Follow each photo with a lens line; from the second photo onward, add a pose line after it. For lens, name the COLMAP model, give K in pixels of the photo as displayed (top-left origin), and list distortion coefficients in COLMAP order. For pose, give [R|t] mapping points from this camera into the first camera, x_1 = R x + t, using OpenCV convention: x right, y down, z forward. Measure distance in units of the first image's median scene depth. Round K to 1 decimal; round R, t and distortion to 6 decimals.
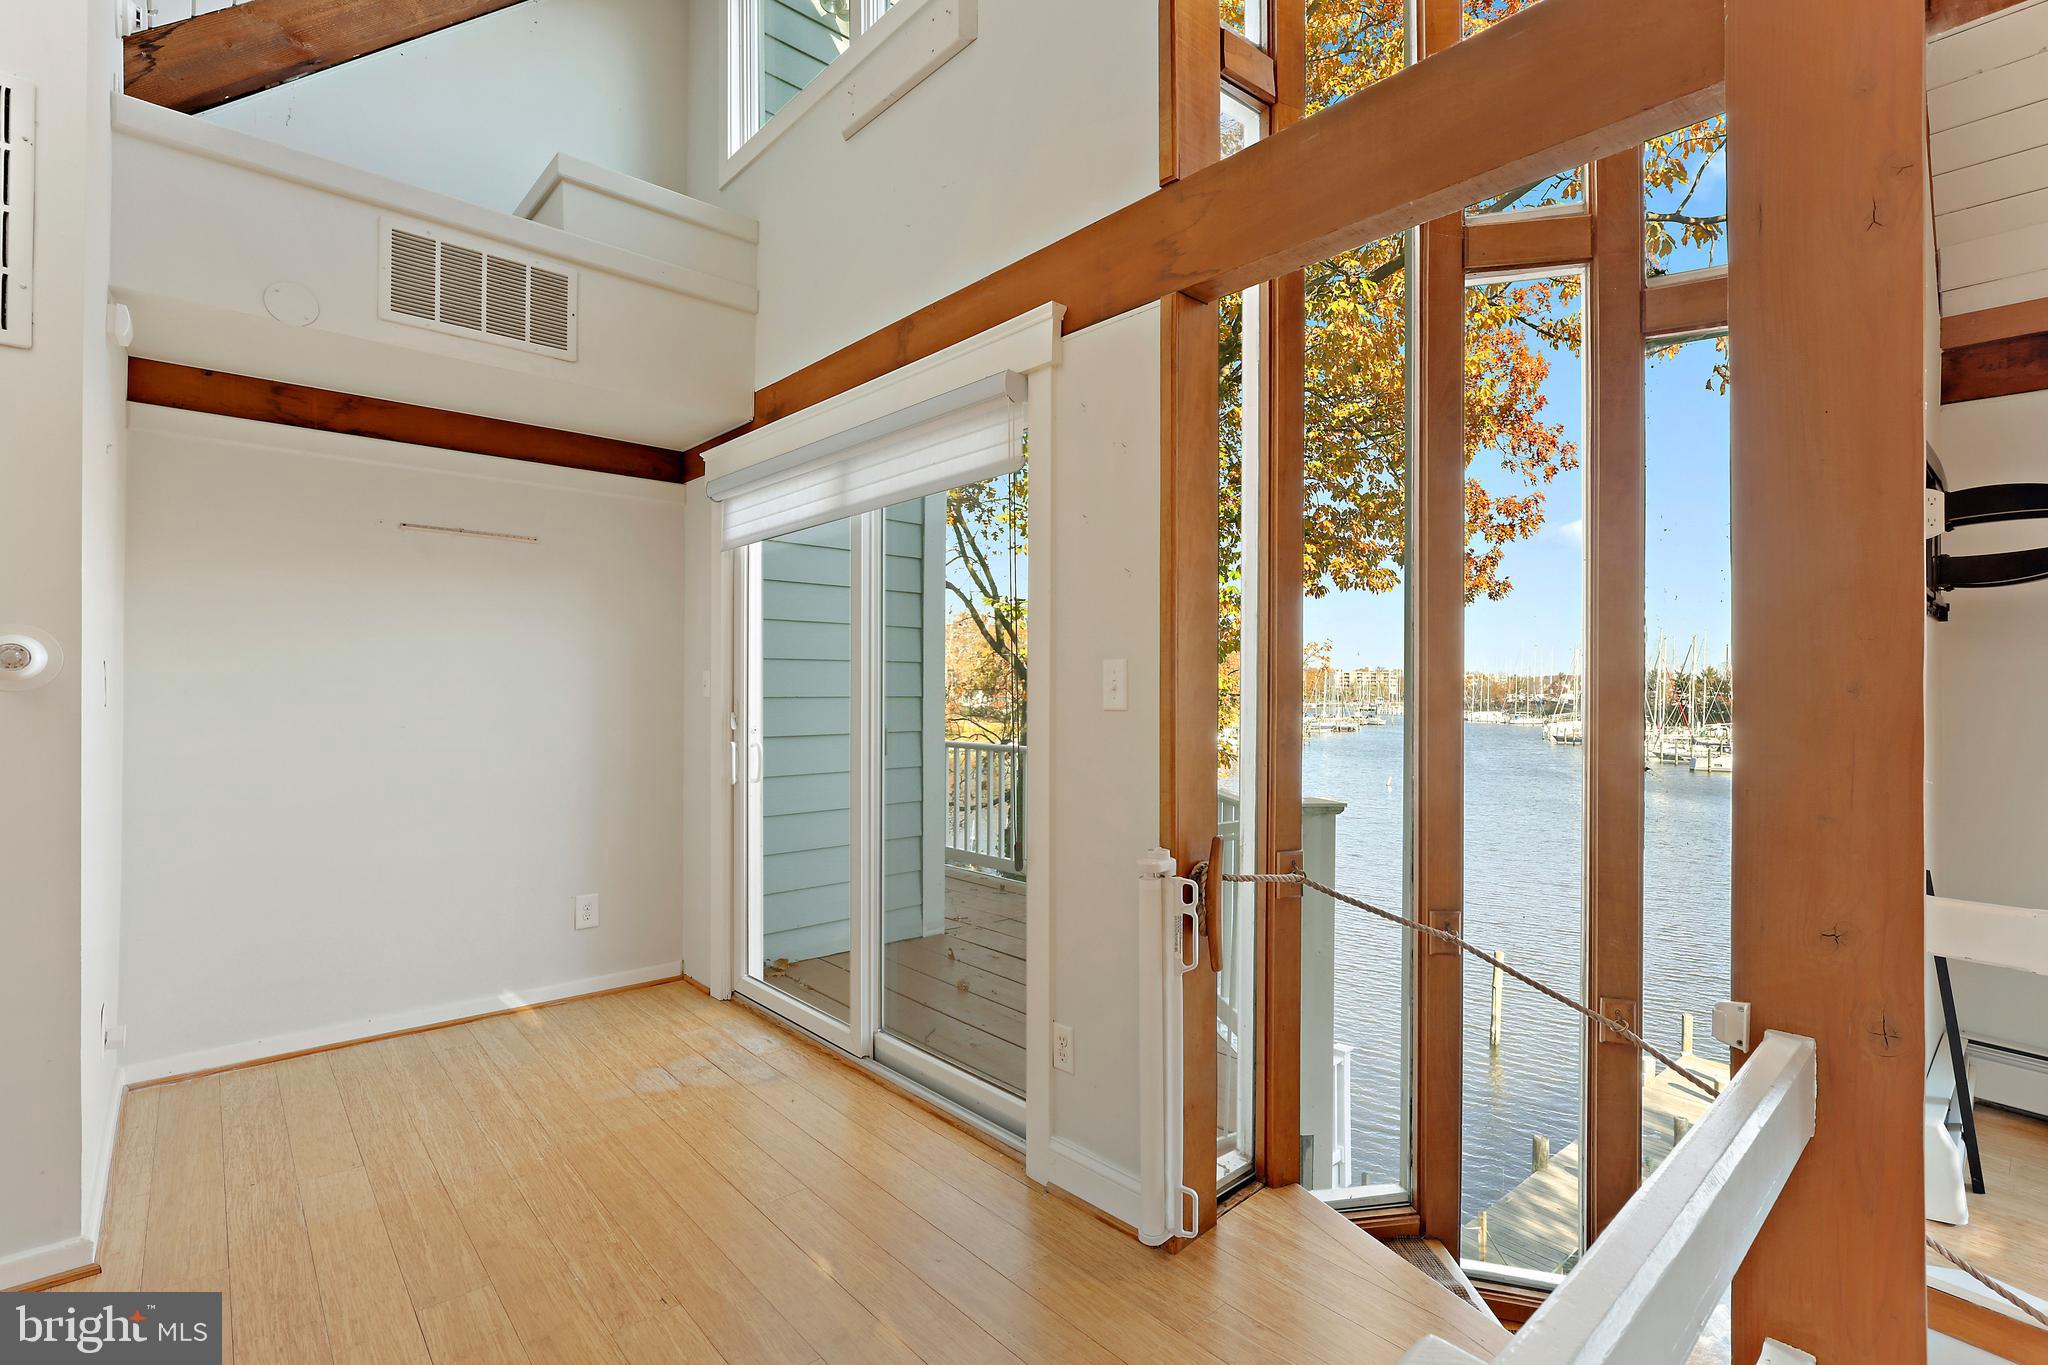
lens RADIAL K [[948.3, 0, 1031.5], [0, 948.3, 681.3], [0, 0, 1]] dist [-0.004999, 0.002068]
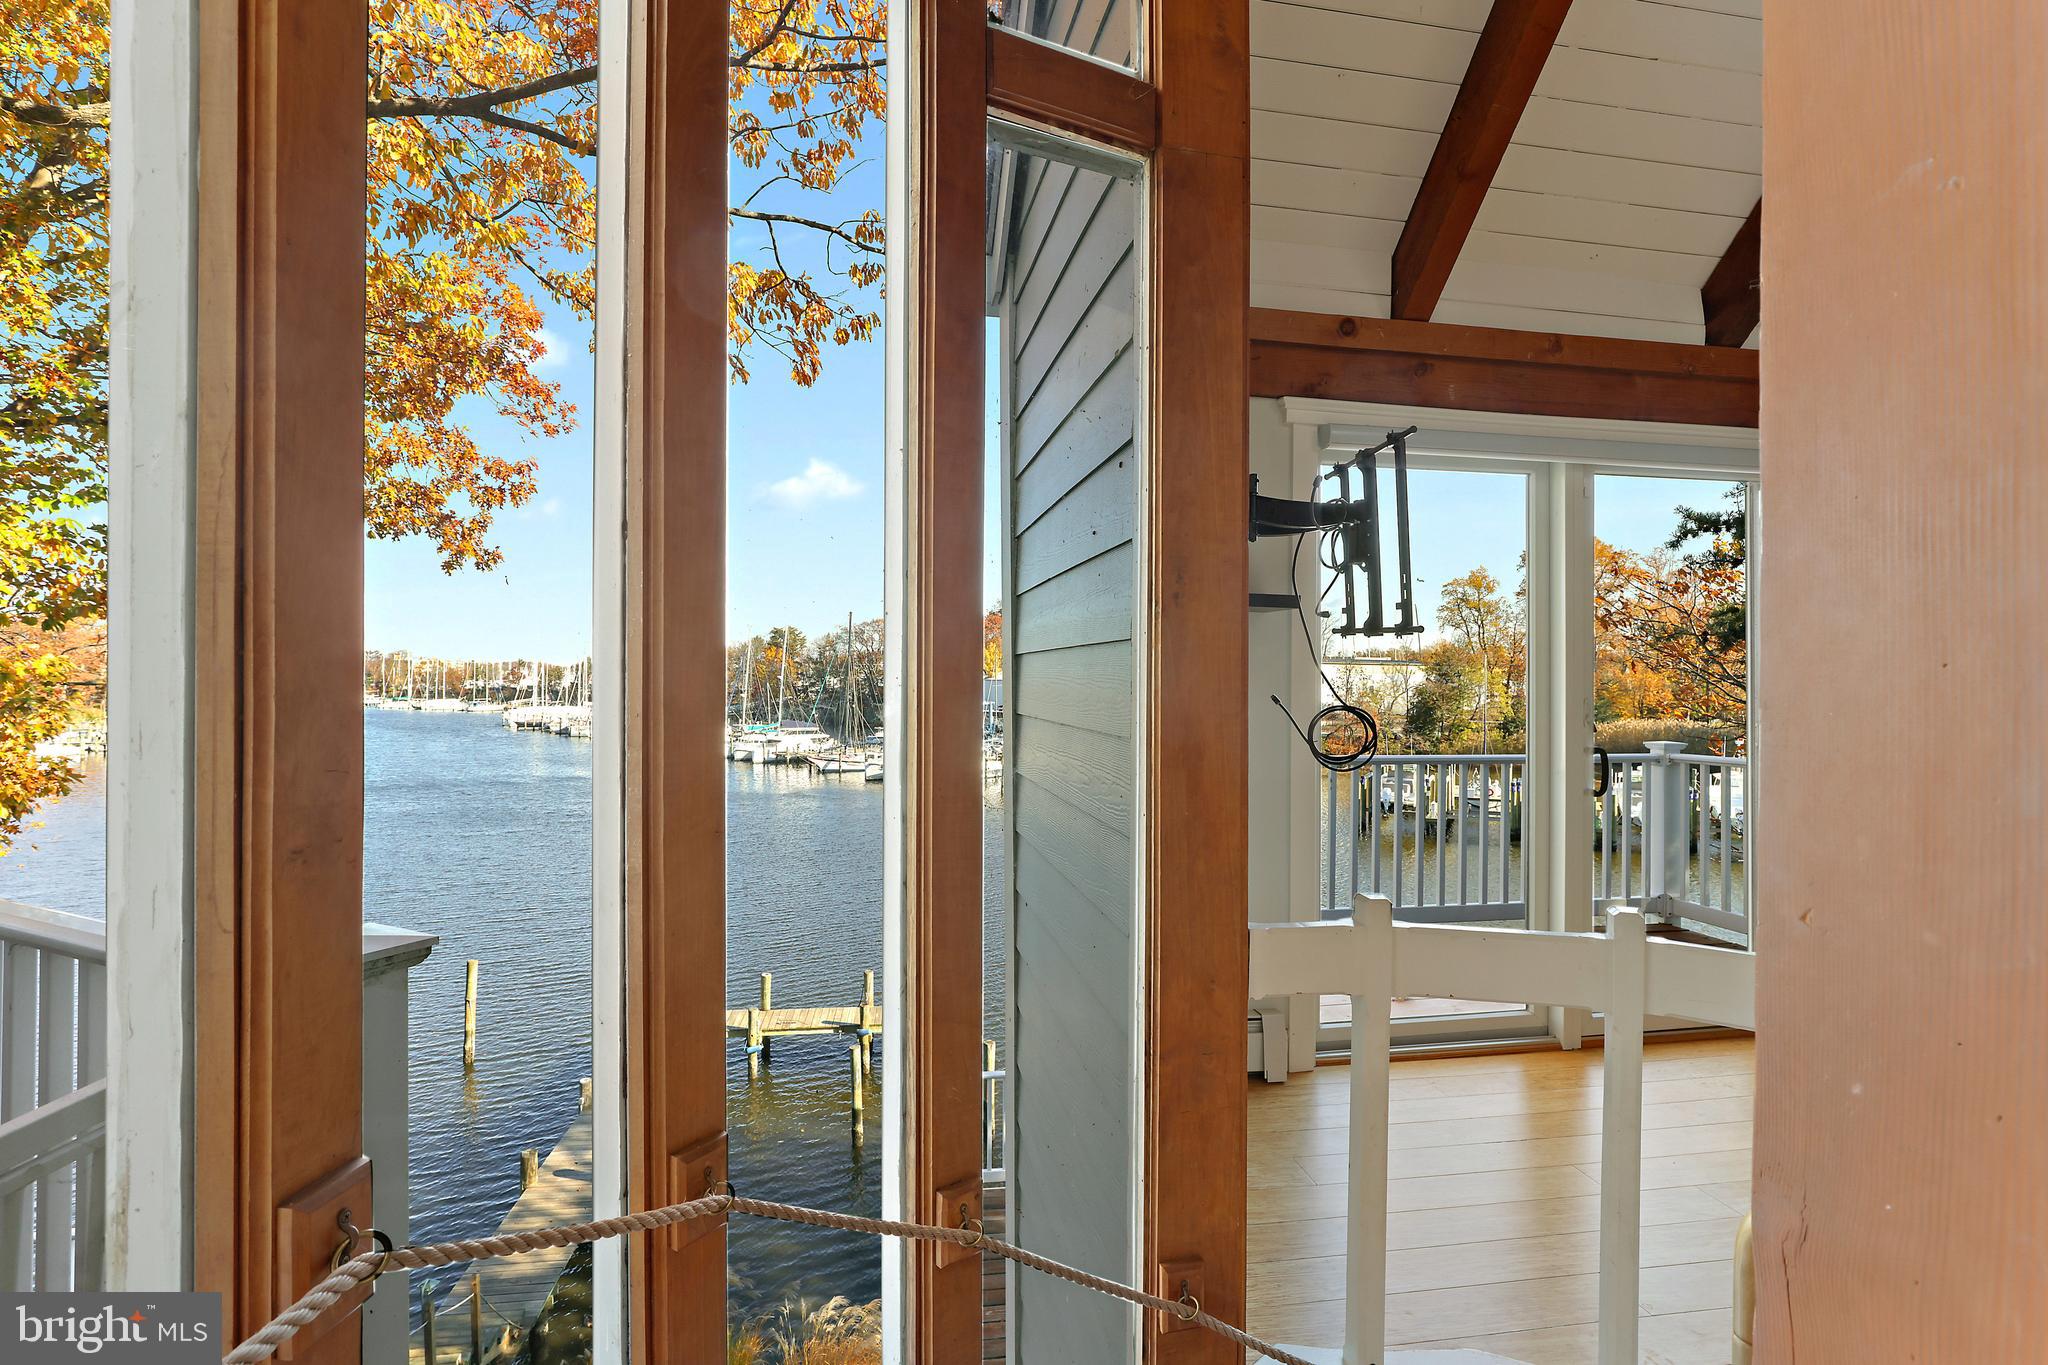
lens RADIAL K [[948.3, 0, 1008.2], [0, 948.3, 675.3], [0, 0, 1]] dist [-0.004999, 0.002068]
pose [[0.549094, -0.007254, 0.835729, 0.025302], [0.000483, 0.999965, 0.008363, 0.002199], [-0.835760, -0.004188, 0.549079, 0.115731]]
